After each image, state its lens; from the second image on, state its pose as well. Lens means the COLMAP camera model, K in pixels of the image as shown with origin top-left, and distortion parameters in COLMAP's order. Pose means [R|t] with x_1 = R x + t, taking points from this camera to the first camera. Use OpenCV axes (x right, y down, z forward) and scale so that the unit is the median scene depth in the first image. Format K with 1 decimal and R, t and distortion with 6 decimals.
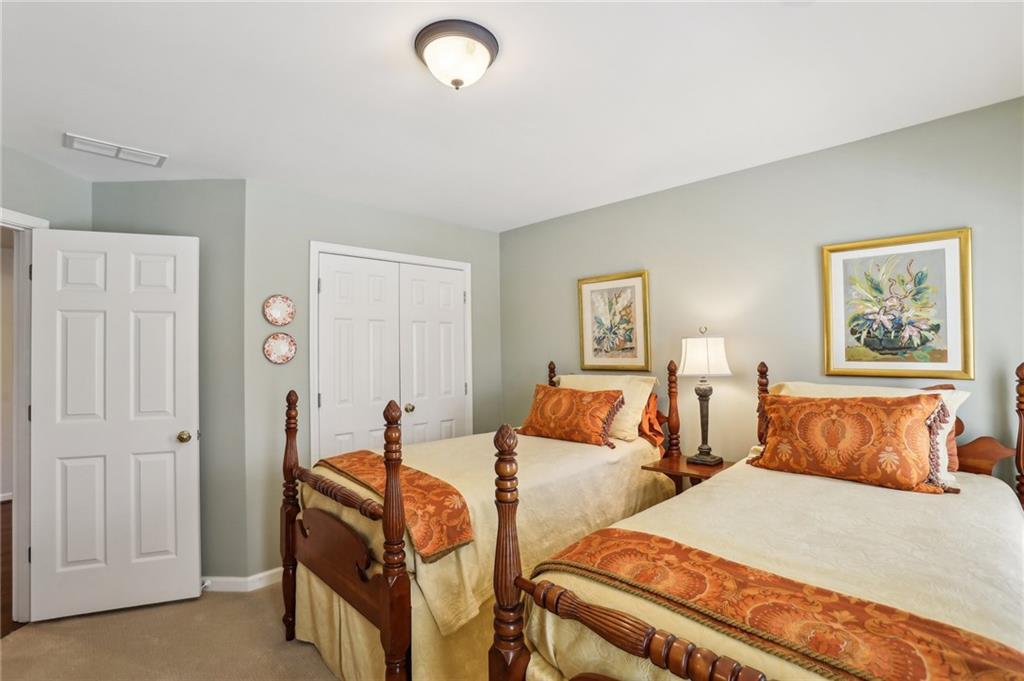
lens RADIAL K [[478.0, 0, 512.0], [0, 478.0, 340.5], [0, 0, 1]] dist [-0.000287, -0.000010]
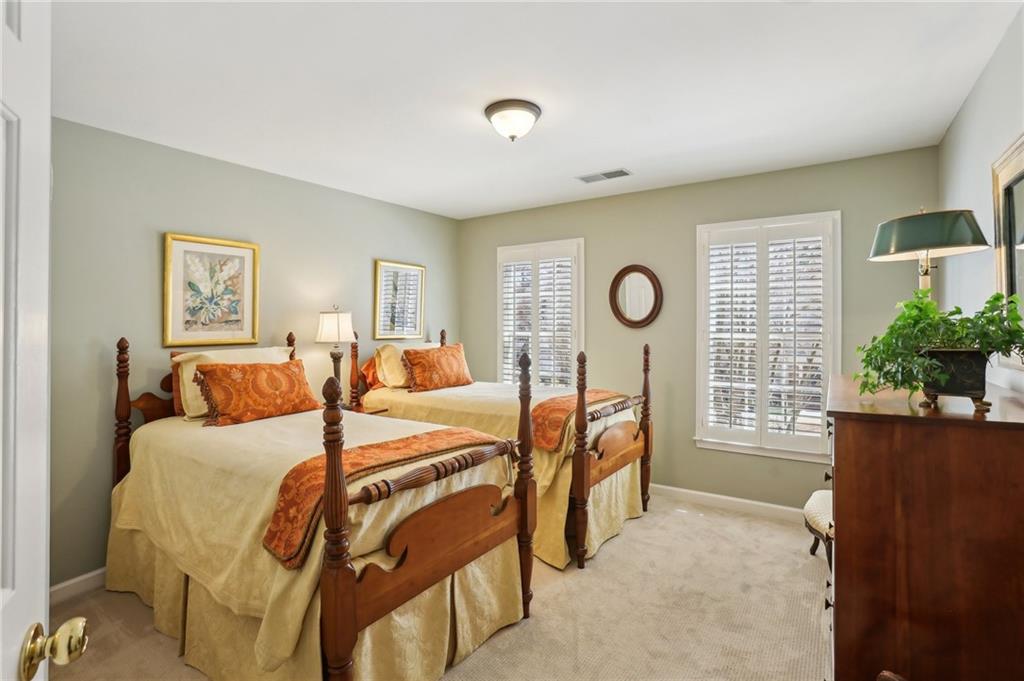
lens RADIAL K [[478.0, 0, 512.0], [0, 478.0, 340.5], [0, 0, 1]] dist [-0.000287, -0.000010]
pose [[-0.178966, -0.023895, 0.983565, -0.783084], [-0.016571, 0.999636, 0.021270, 0.025786], [-0.983716, -0.012492, -0.179296, 0.614821]]
